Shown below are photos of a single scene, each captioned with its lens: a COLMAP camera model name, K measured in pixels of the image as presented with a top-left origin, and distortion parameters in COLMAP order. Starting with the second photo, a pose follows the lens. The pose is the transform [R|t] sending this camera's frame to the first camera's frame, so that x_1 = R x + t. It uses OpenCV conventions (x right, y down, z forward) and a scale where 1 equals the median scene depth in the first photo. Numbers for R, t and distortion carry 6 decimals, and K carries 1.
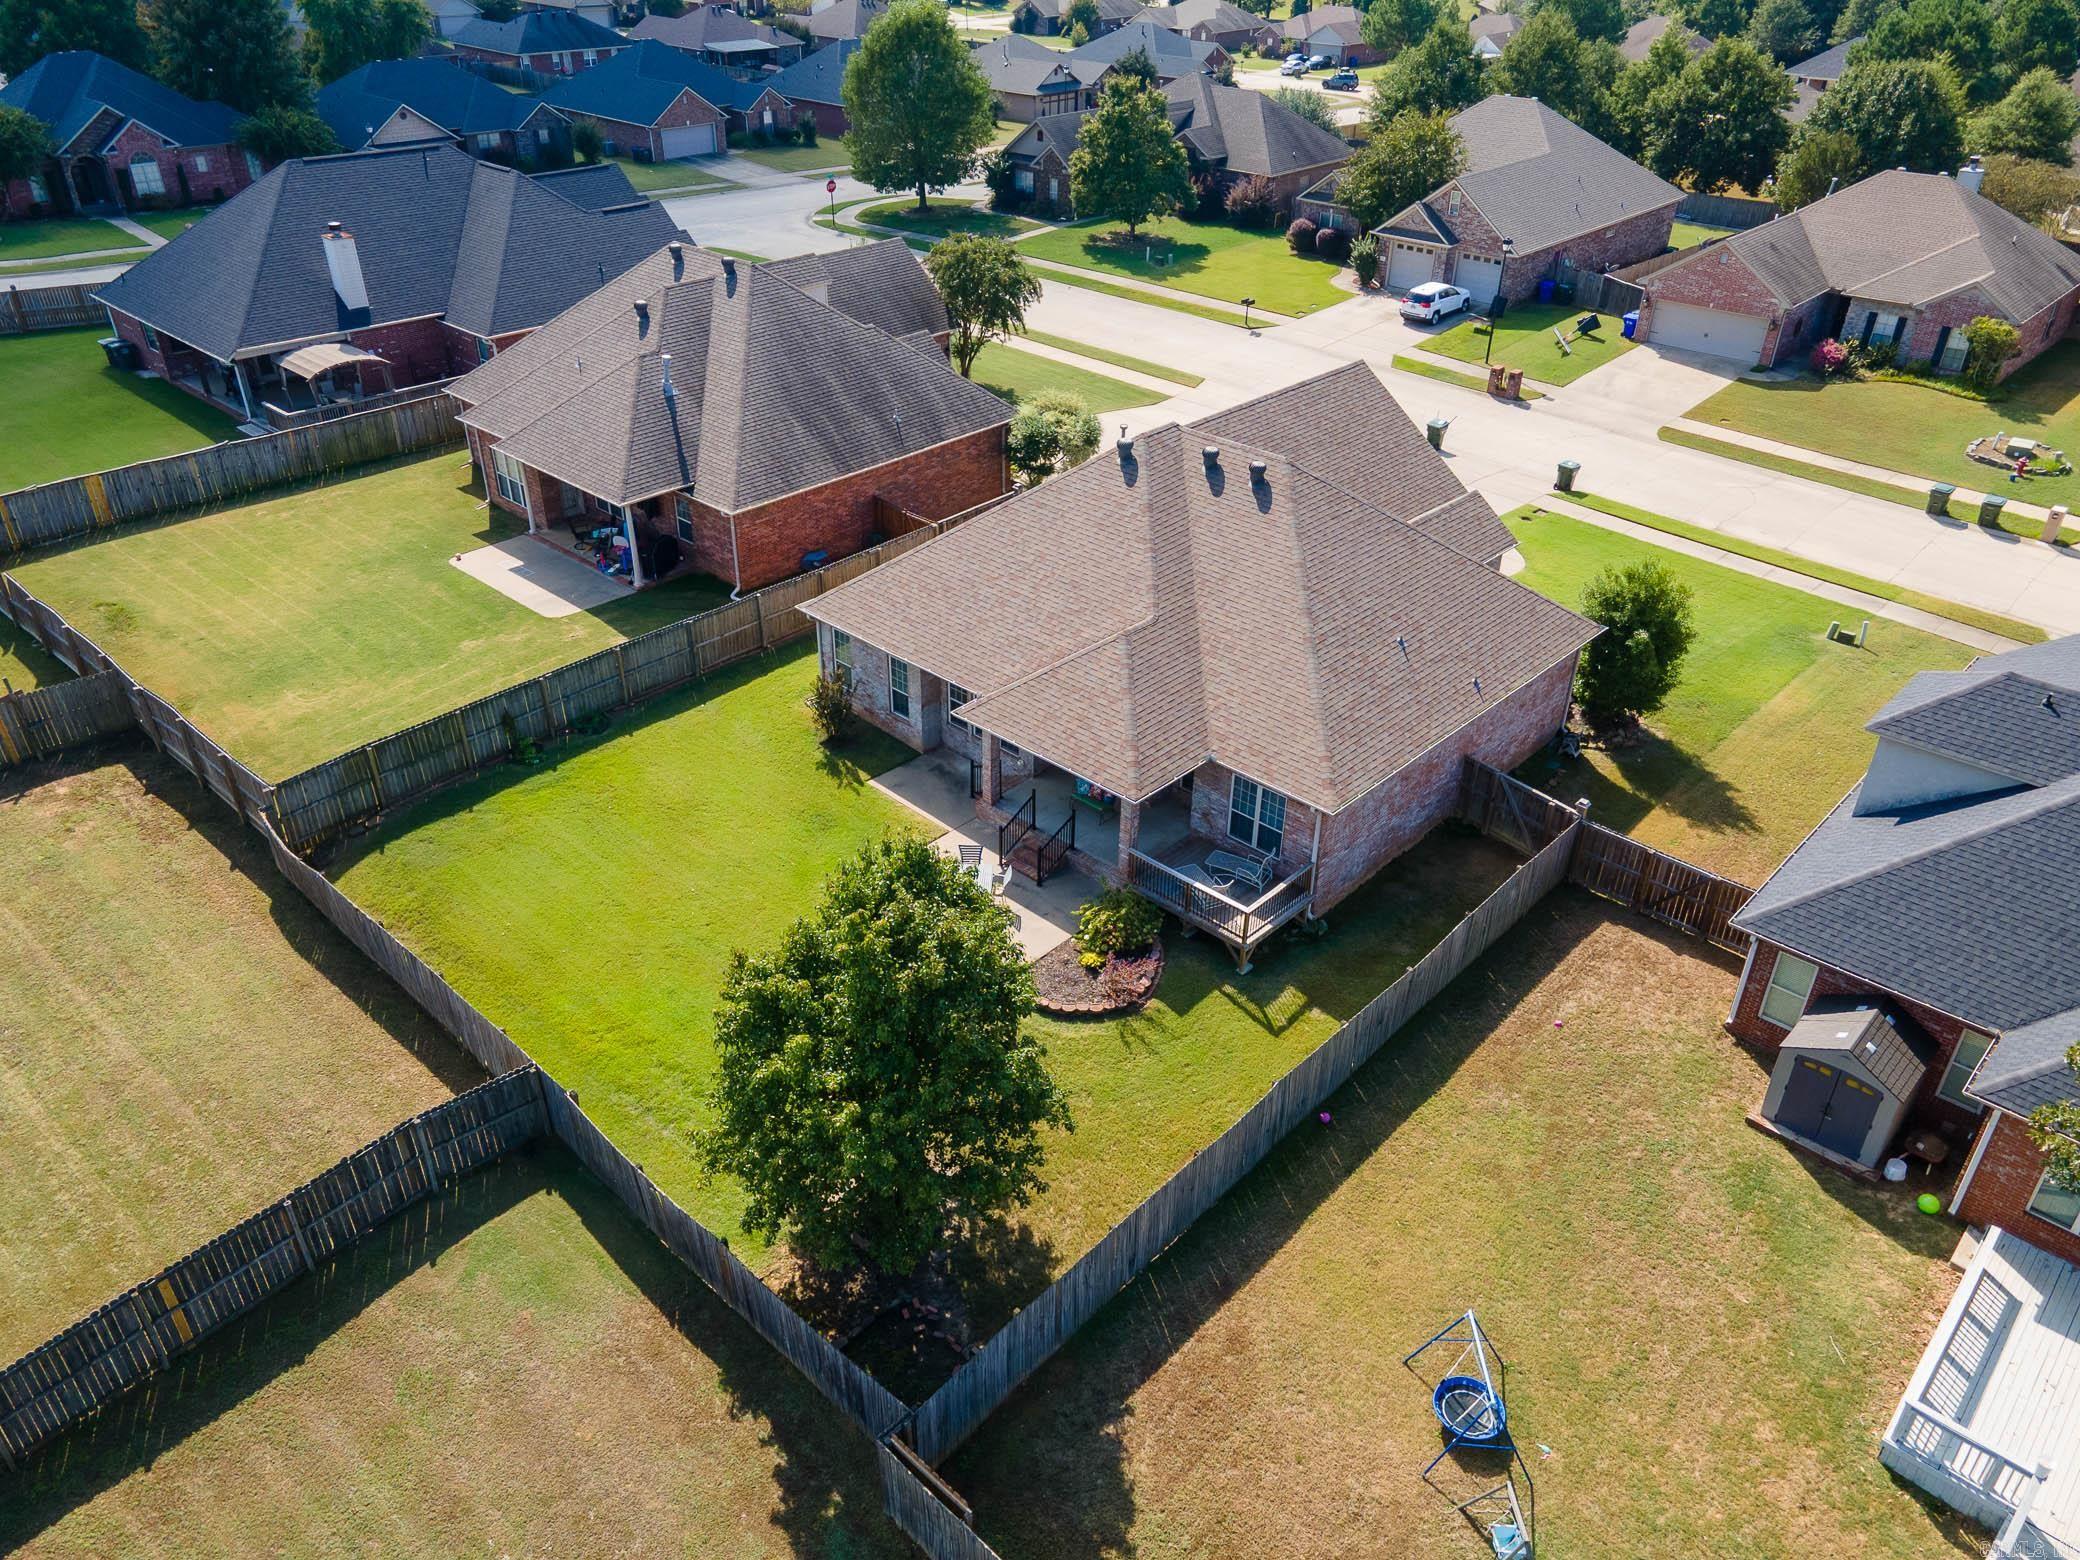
lens RADIAL K [[1506.3, 0, 1029.4], [0, 1506.3, 777.9], [0, 0, 1]] dist [0.053226, 0.002399]
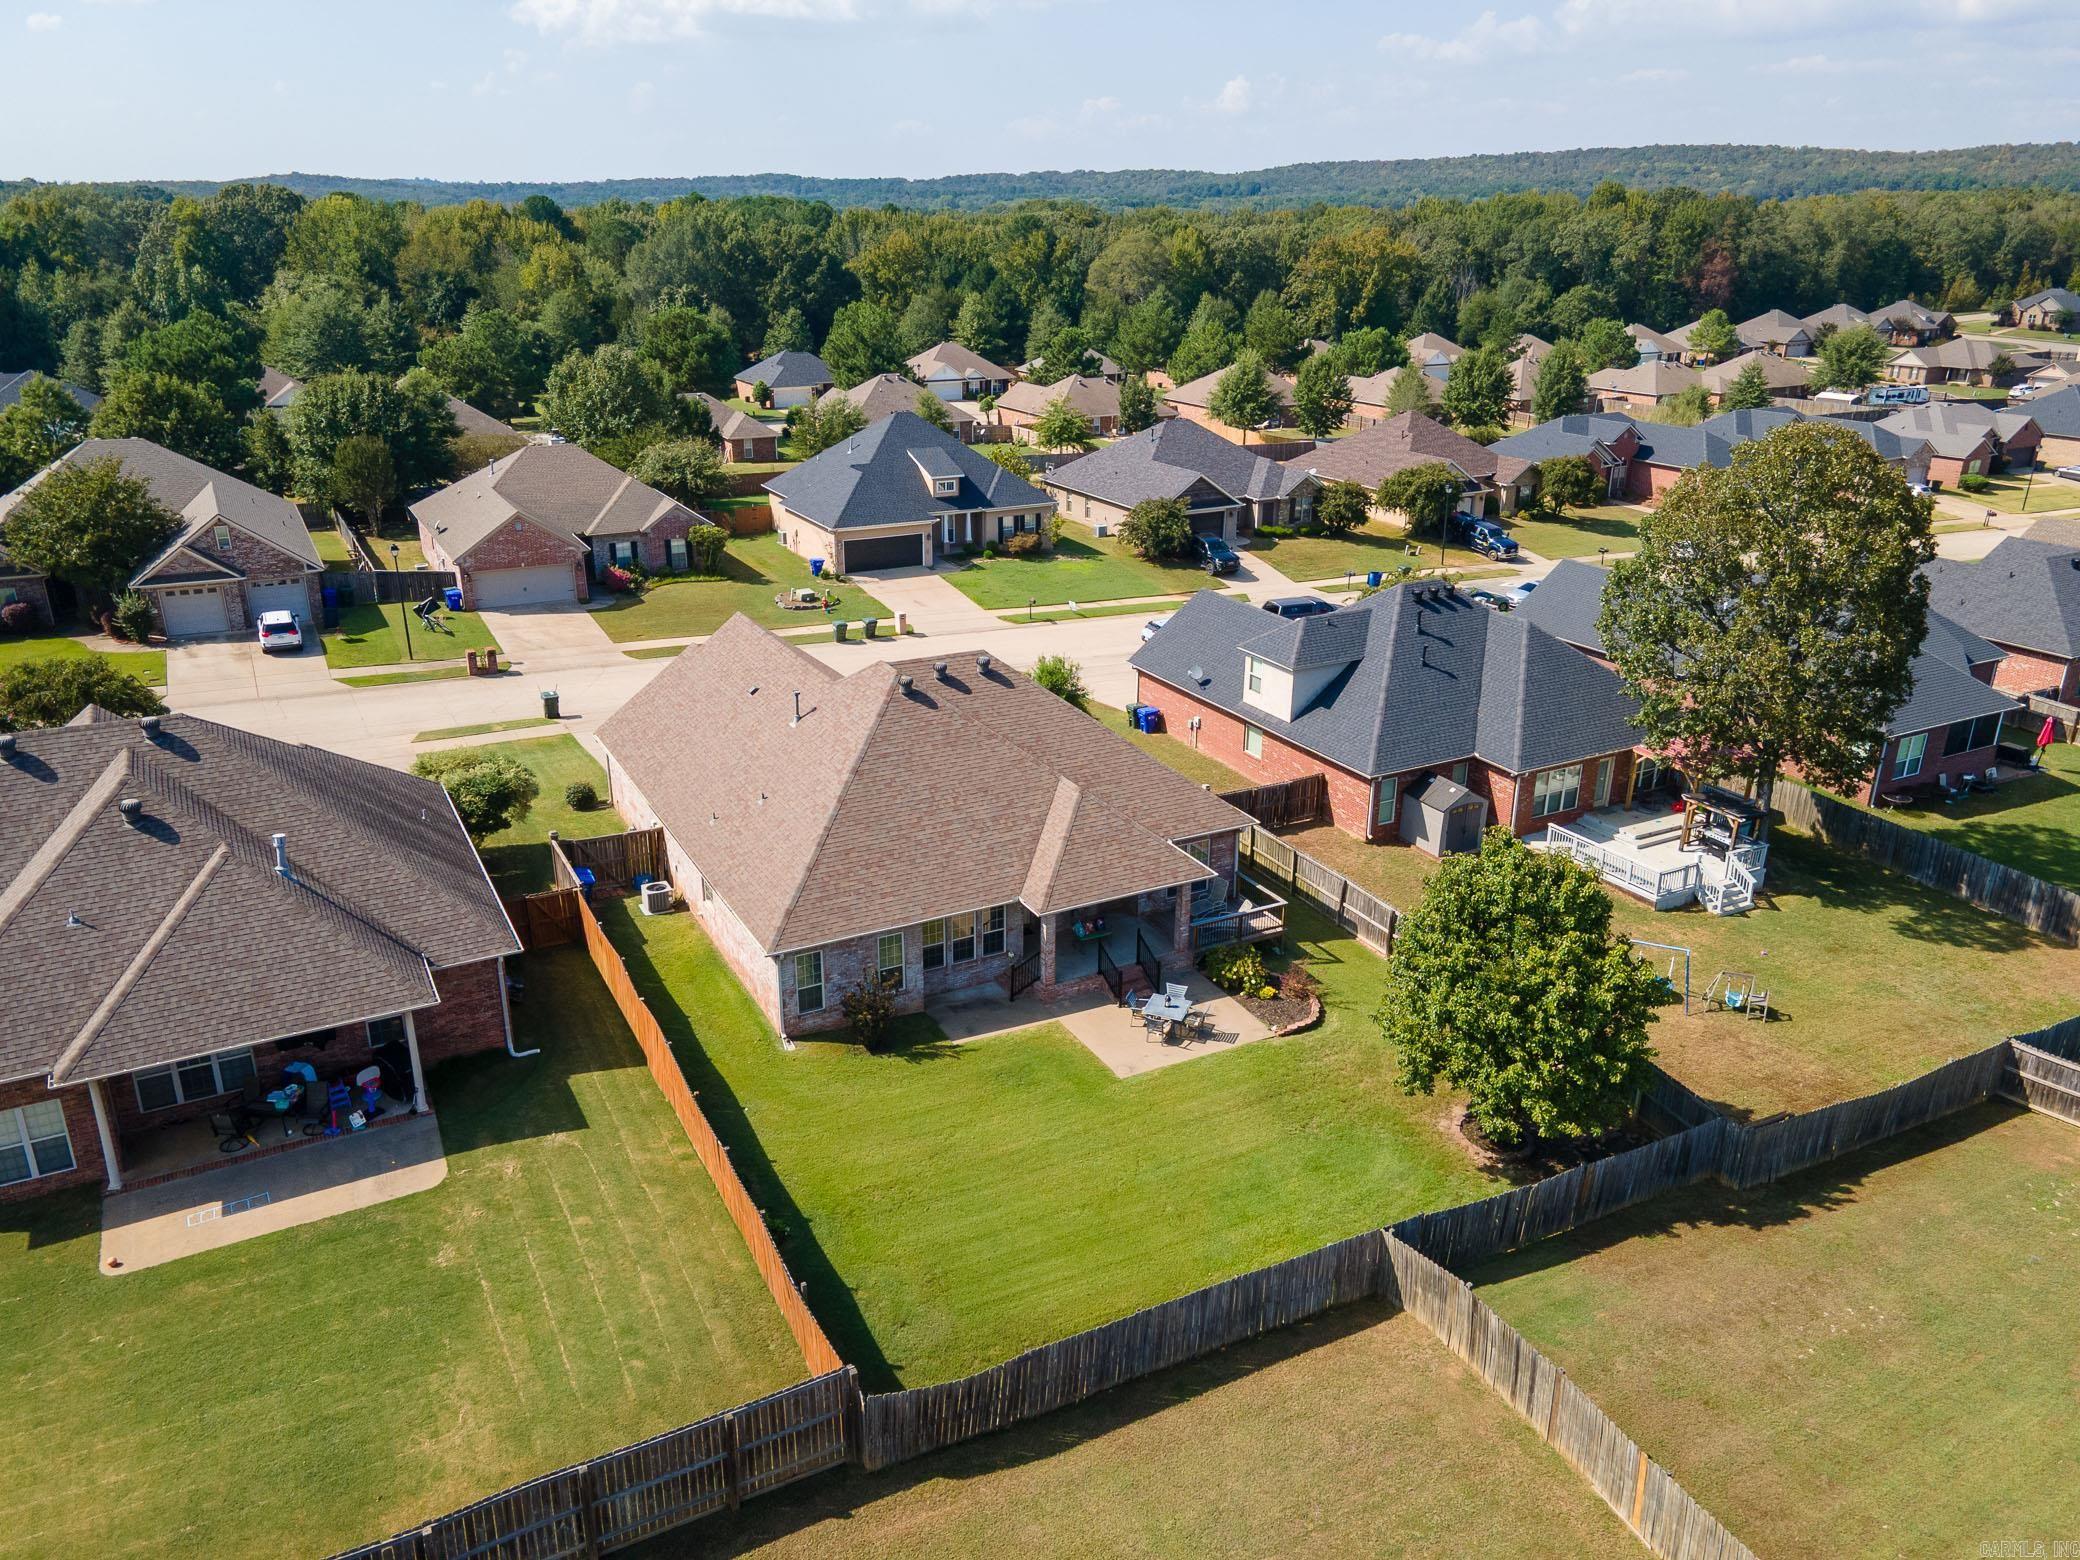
lens RADIAL K [[1506.3, 0, 1029.4], [0, 1506.3, 777.9], [0, 0, 1]] dist [0.053226, 0.002399]
pose [[0.331958, -0.345649, 0.877685, -0.618180], [0.498218, 0.854325, 0.148013, -0.185215], [-0.800989, 0.388144, 0.455809, 0.282384]]
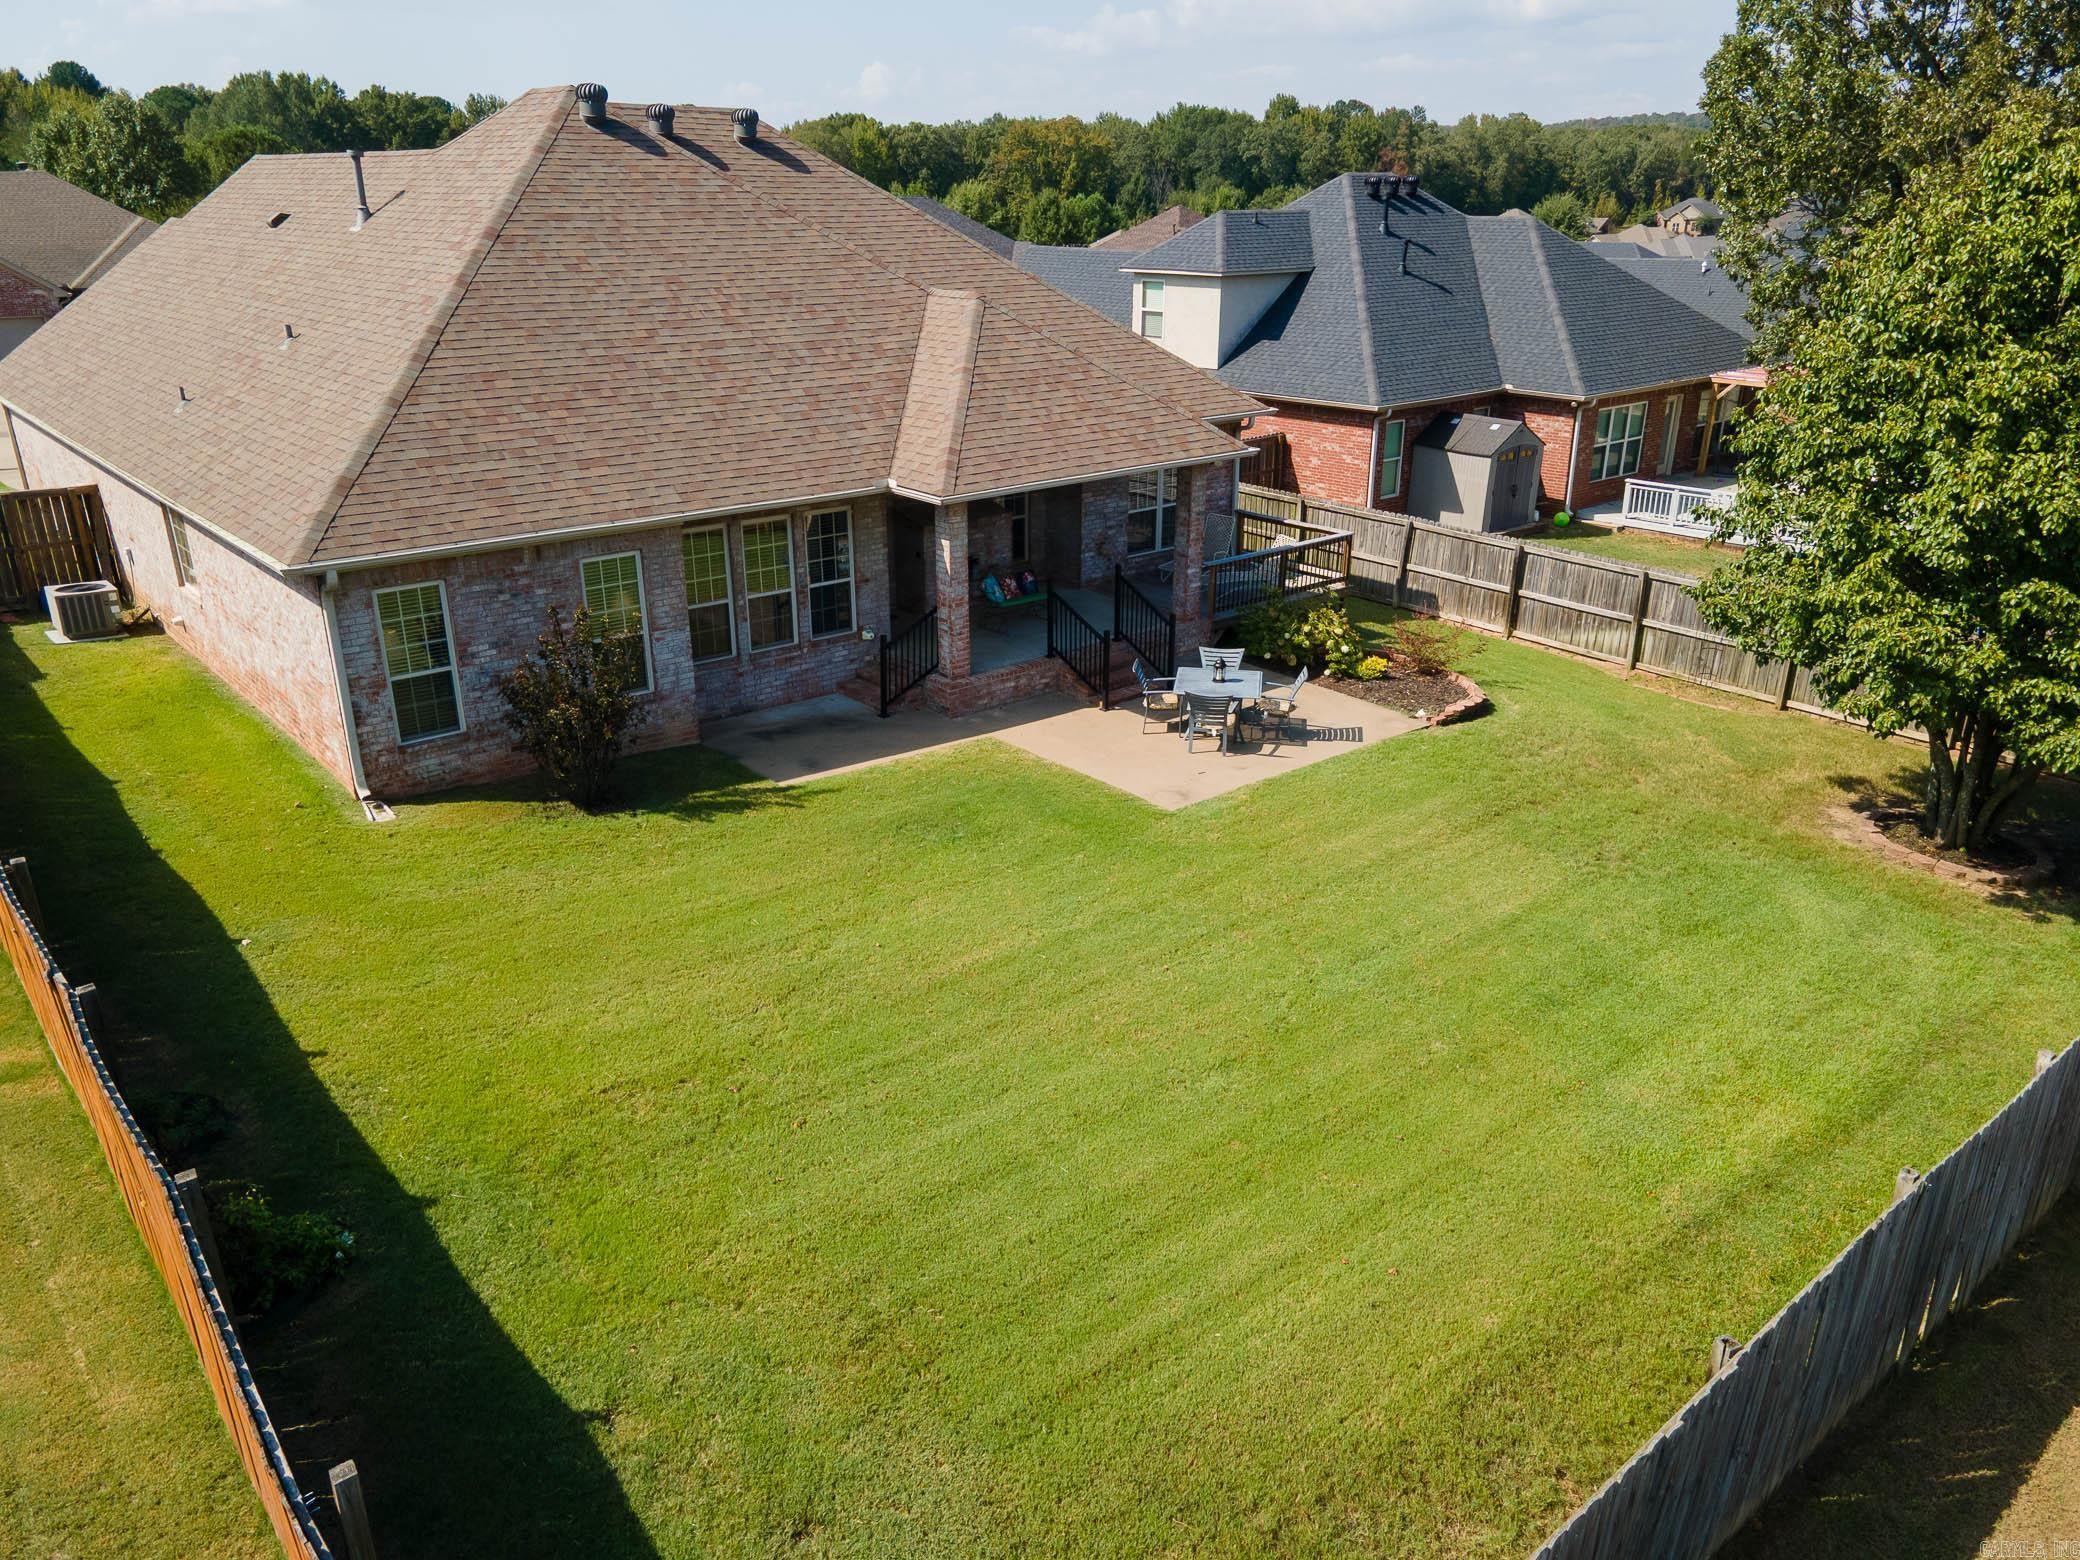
lens RADIAL K [[1506.3, 0, 1029.4], [0, 1506.3, 777.9], [0, 0, 1]] dist [0.053226, 0.002399]
pose [[0.125674, -0.370329, 0.920360, -0.342546], [0.527610, 0.810588, 0.254116, -0.049659], [-0.840139, 0.453655, 0.297259, 0.536022]]
